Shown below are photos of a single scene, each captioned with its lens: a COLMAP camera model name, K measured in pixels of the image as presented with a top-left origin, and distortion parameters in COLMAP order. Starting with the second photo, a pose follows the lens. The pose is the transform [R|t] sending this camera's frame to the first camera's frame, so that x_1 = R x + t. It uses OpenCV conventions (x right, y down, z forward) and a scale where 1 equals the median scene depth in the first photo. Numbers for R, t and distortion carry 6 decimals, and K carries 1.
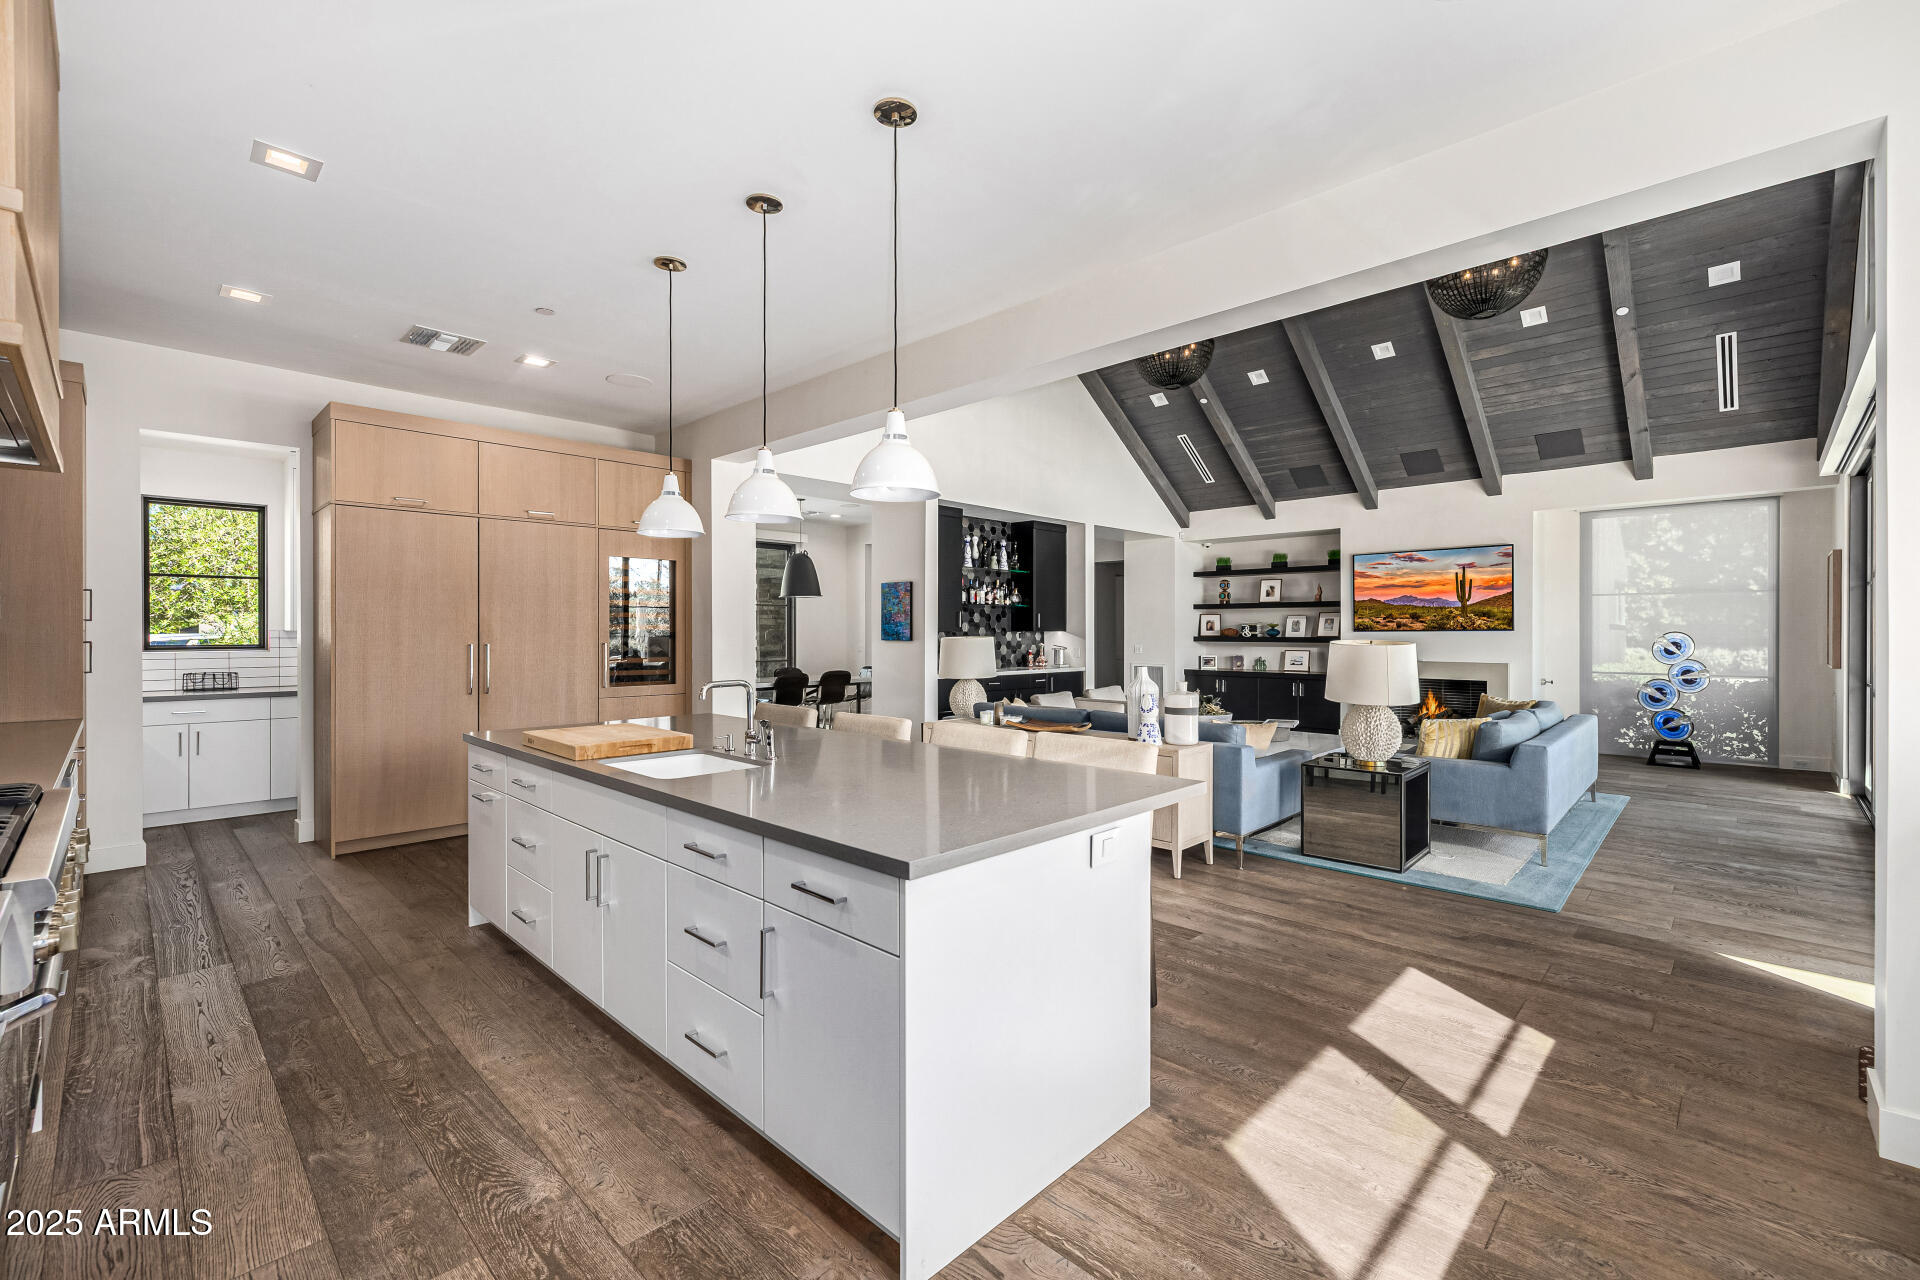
lens RADIAL K [[818.3, 0, 957.9], [0, 818.3, 629.1], [0, 0, 1]] dist [0.002095, 0.000637]
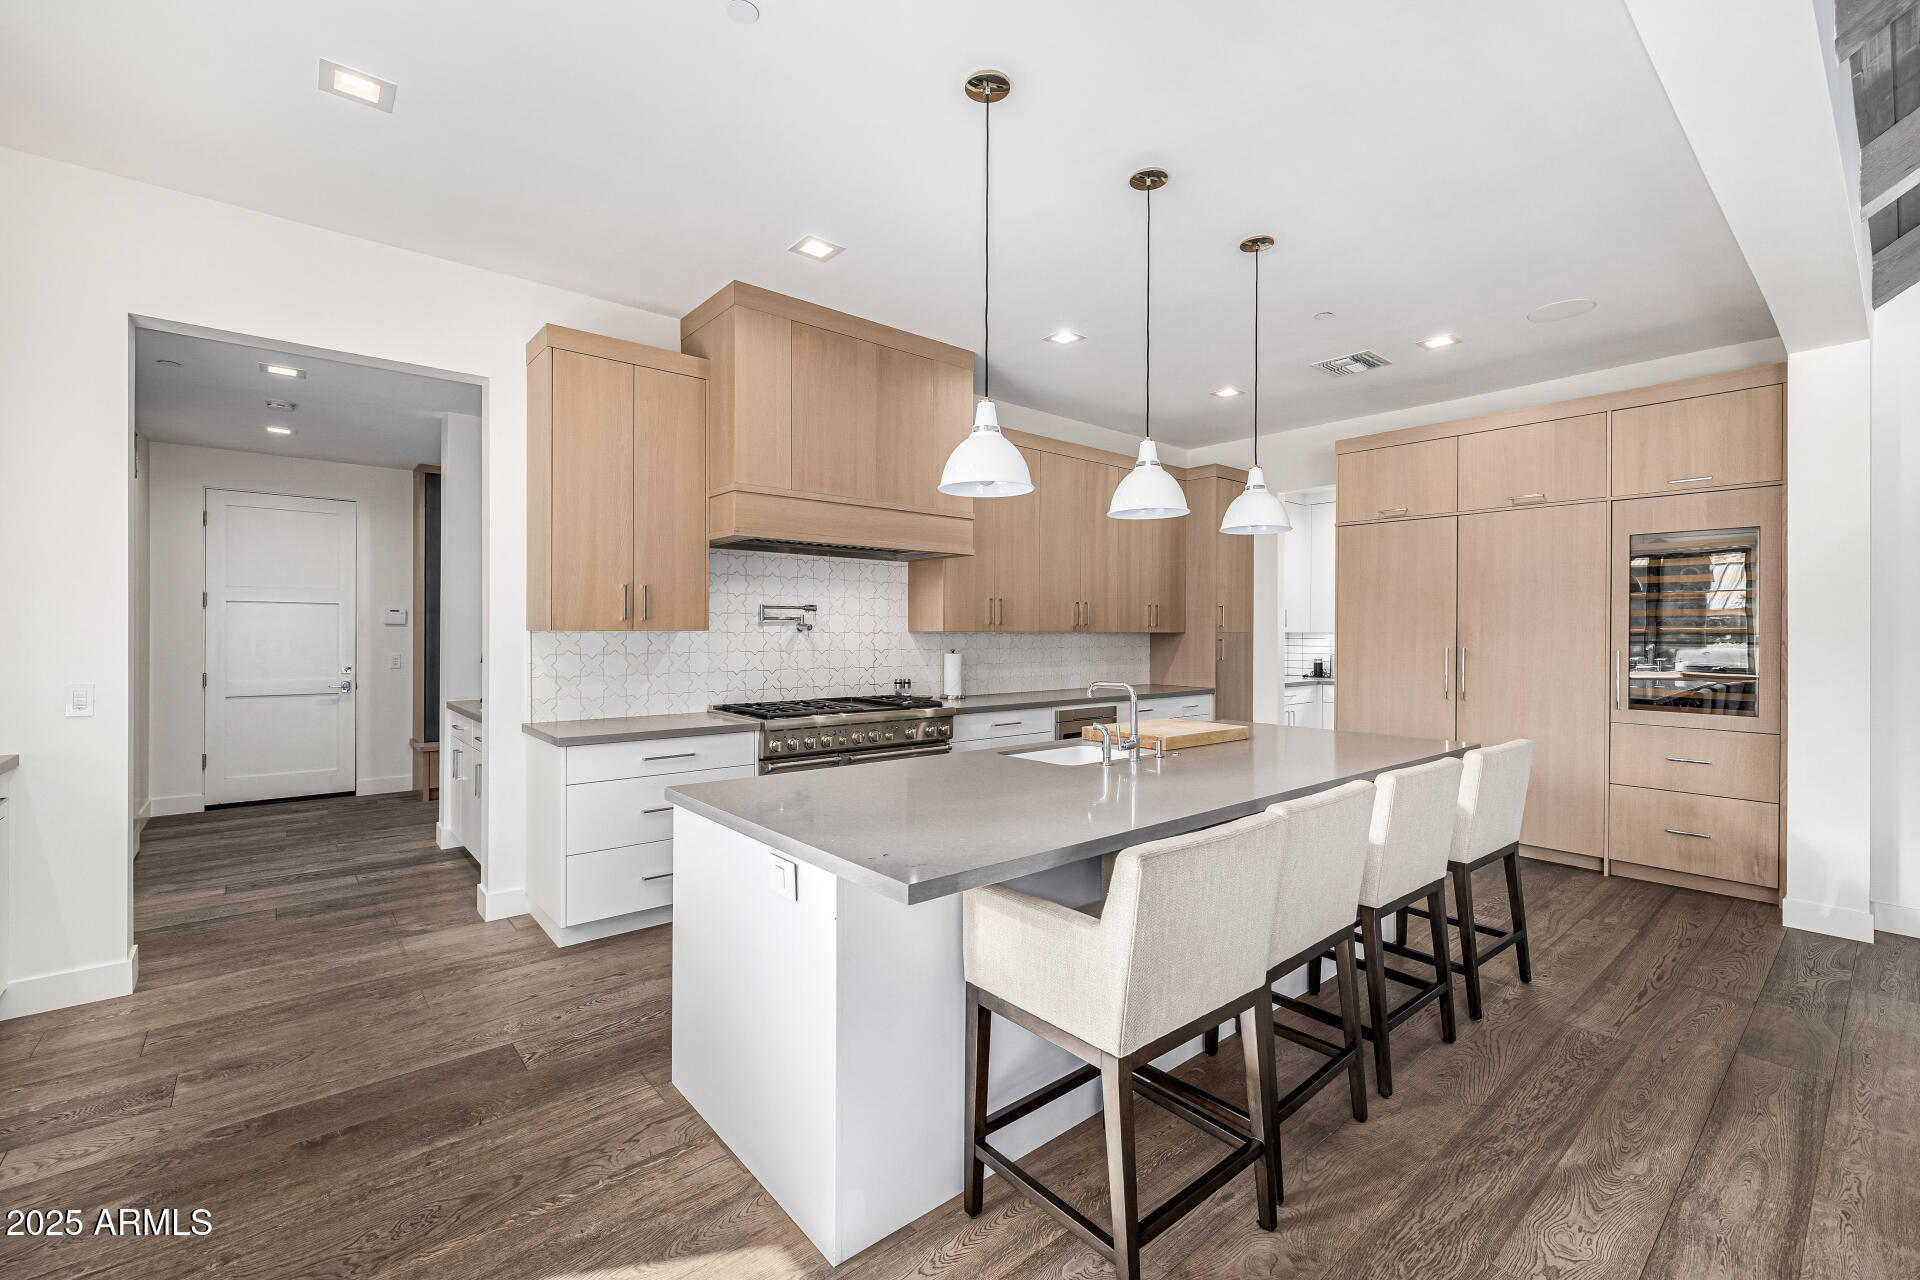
lens RADIAL K [[812.5, 0, 963.9], [0, 812.5, 630.9], [0, 0, 1]] dist [0.001131, 0.000162]
pose [[-0.094820, 0.000187, -0.995494, 0.236383], [-0.000574, 1.000000, 0.000243, -0.000473], [0.995494, 0.000595, -0.094820, 0.291308]]
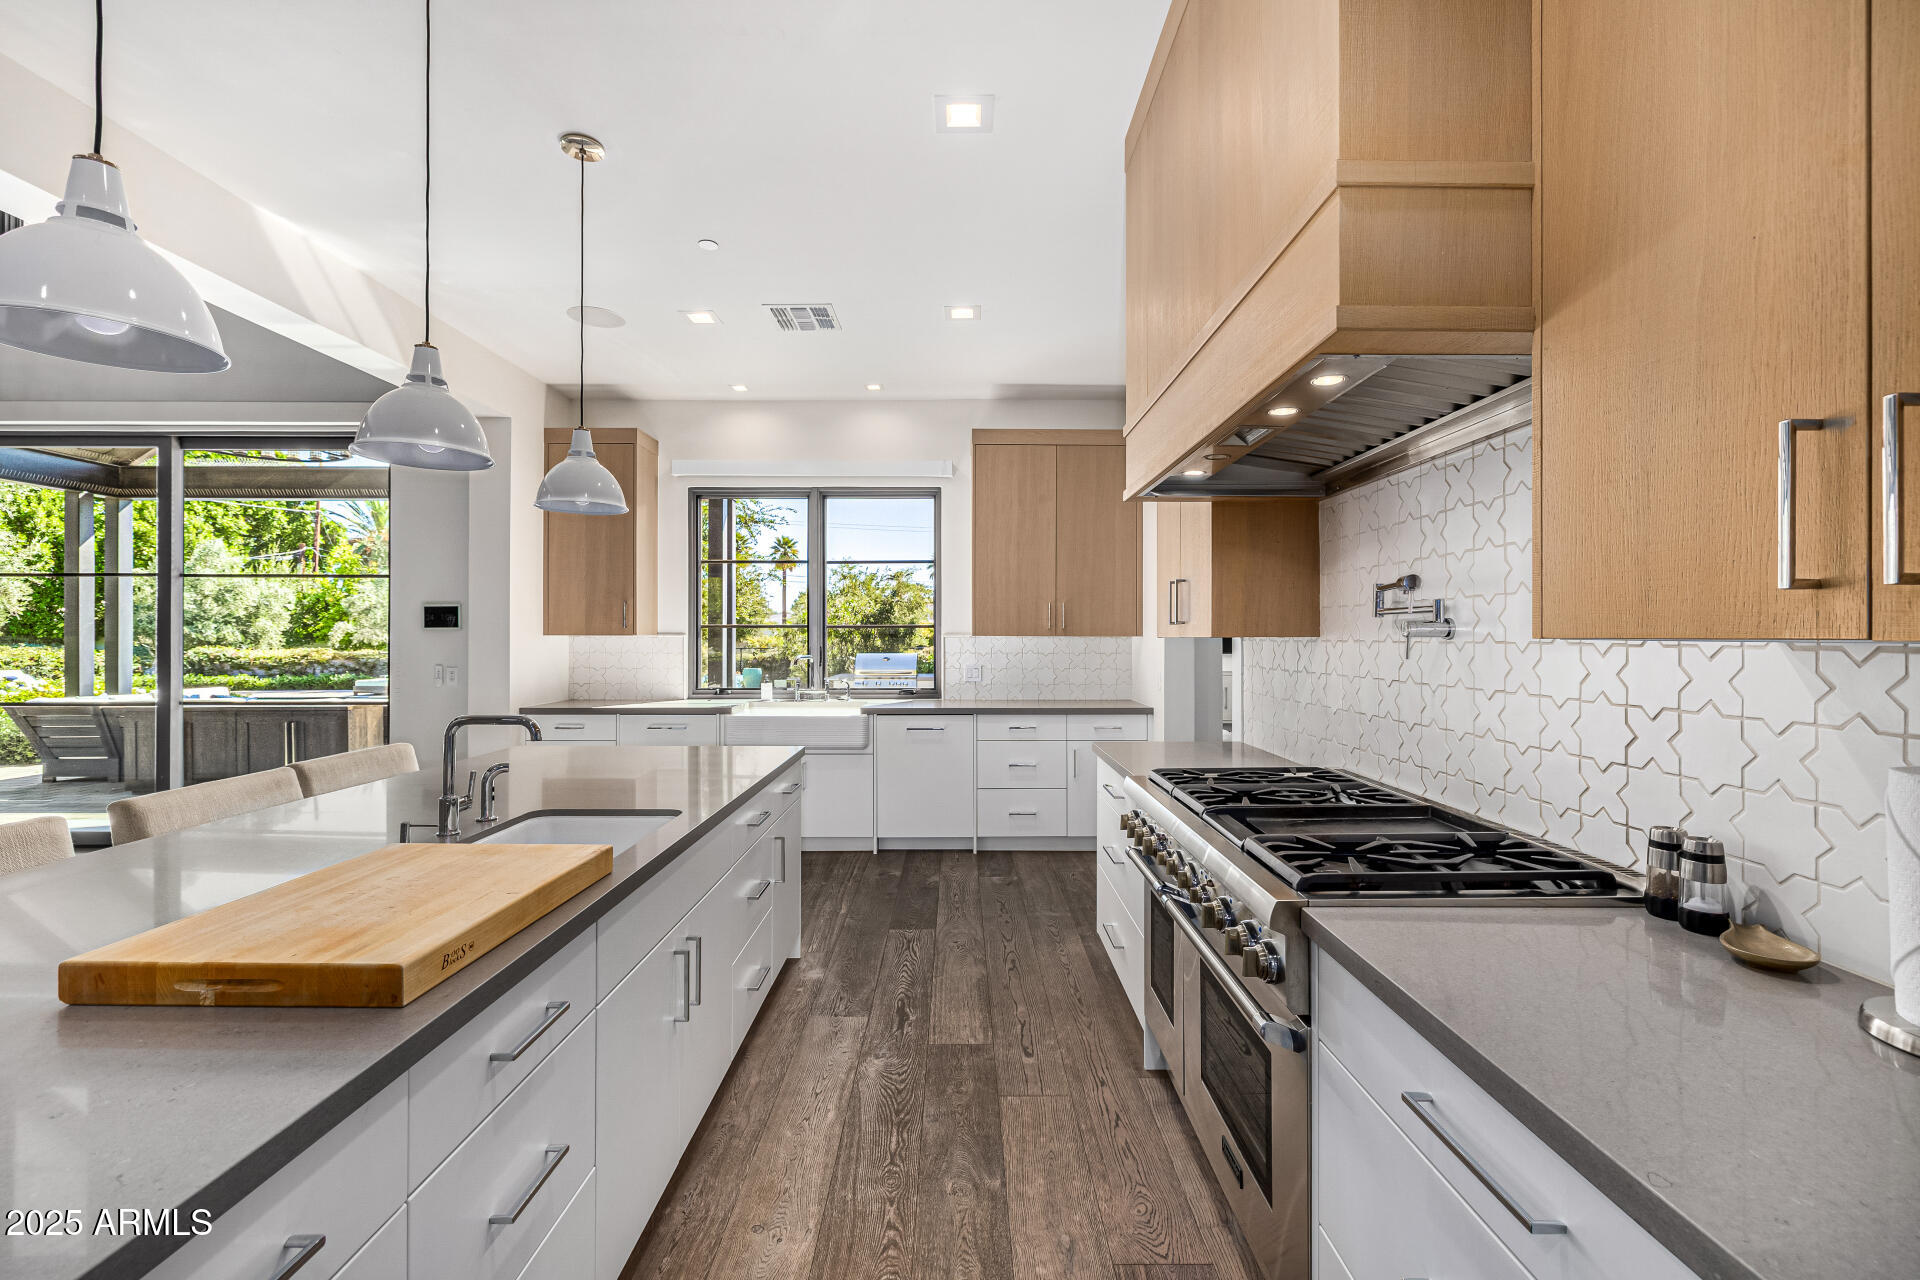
lens RADIAL K [[818.3, 0, 957.9], [0, 818.3, 629.1], [0, 0, 1]] dist [0.002095, 0.000637]
pose [[-0.696065, 0.004740, 0.717963, -0.294412], [-0.003508, 0.999944, -0.010003, -0.000041], [-0.717970, -0.009482, -0.696009, 0.375773]]
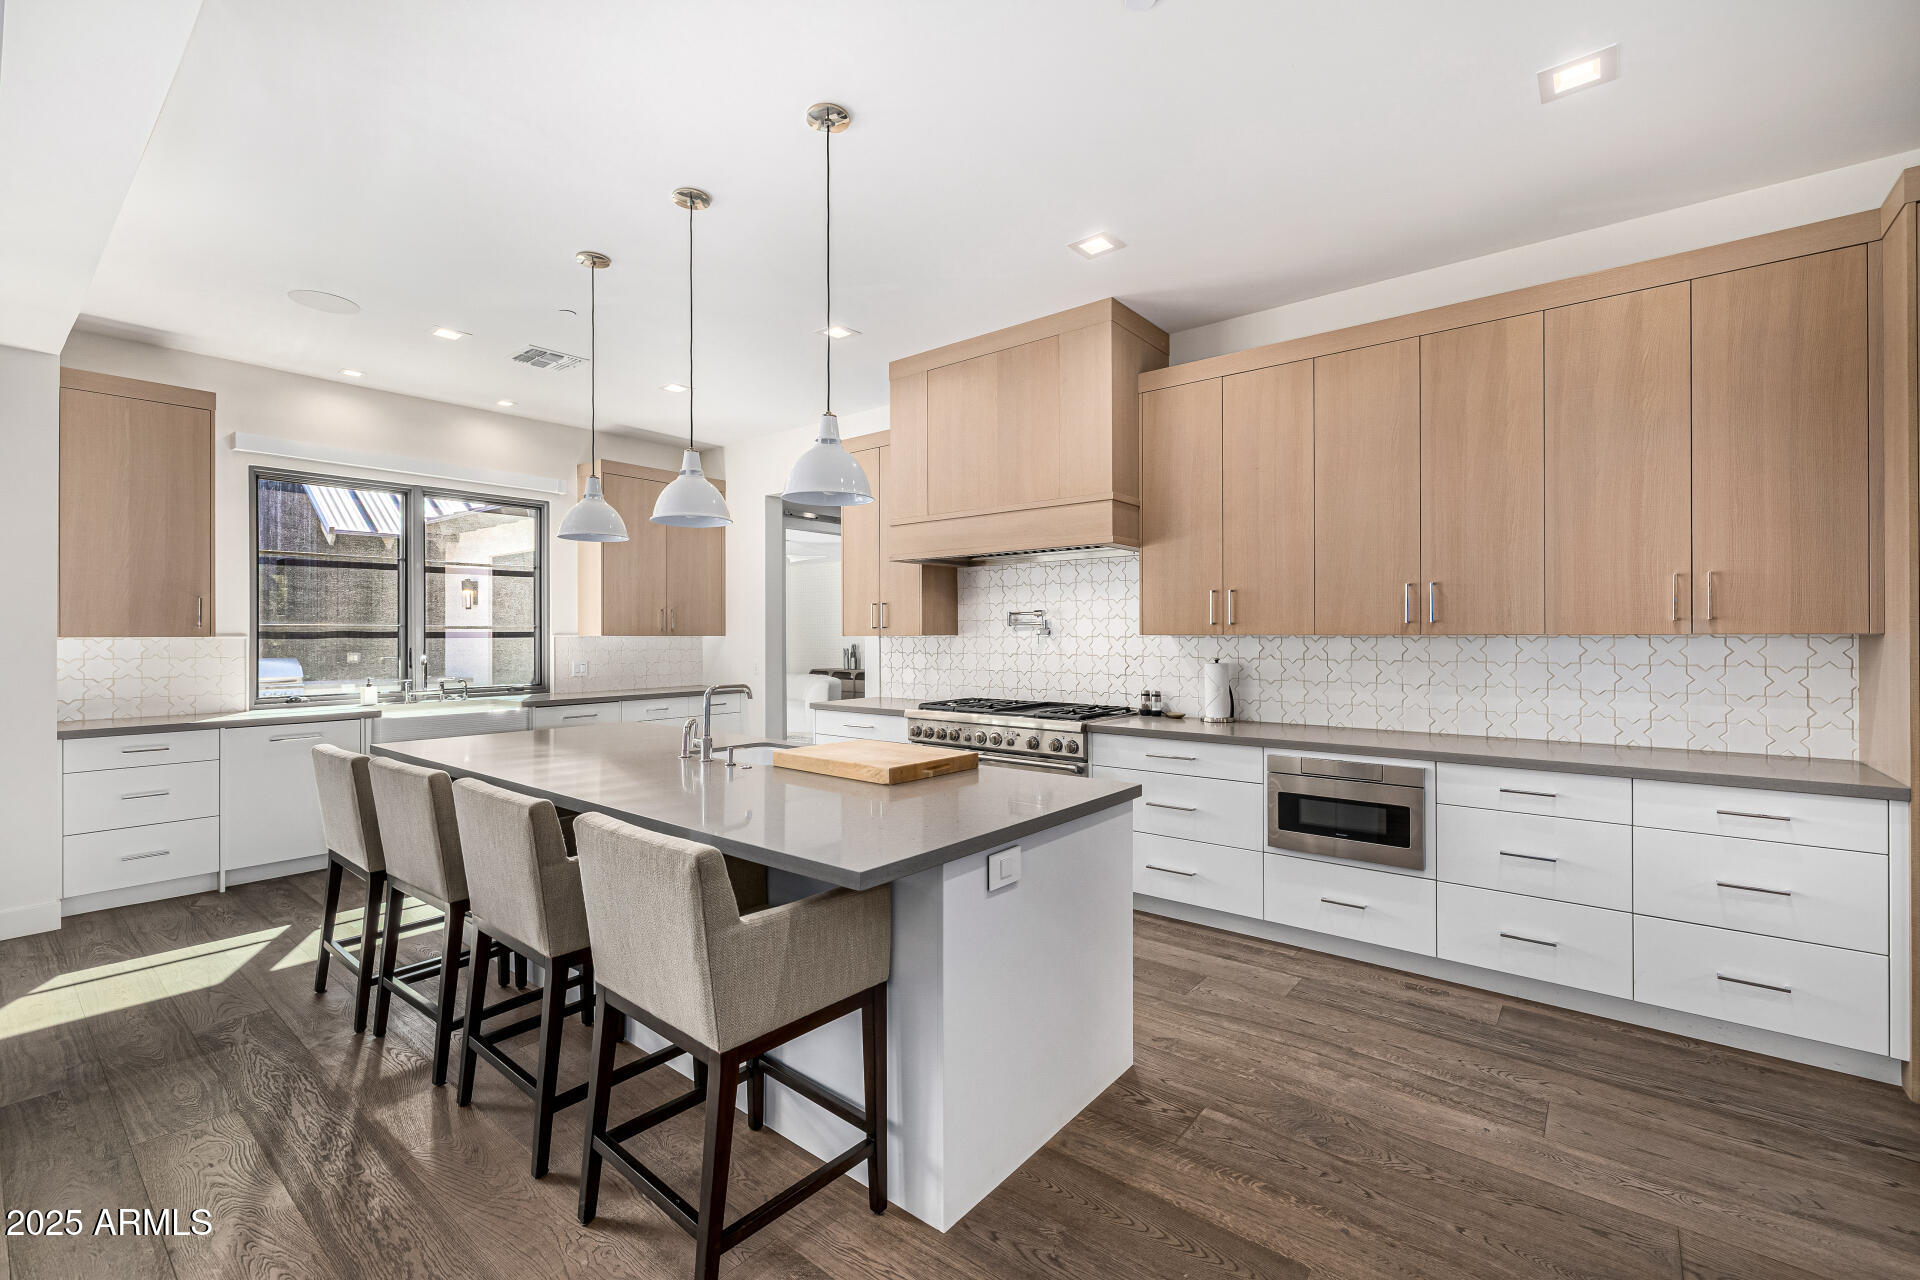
lens RADIAL K [[818.3, 0, 957.9], [0, 818.3, 629.1], [0, 0, 1]] dist [0.002095, 0.000637]
pose [[-0.996475, 0.001690, -0.083868, -0.137757], [0.002619, 0.999936, -0.010966, 0.001327], [0.083844, -0.011147, -0.996417, 0.643685]]
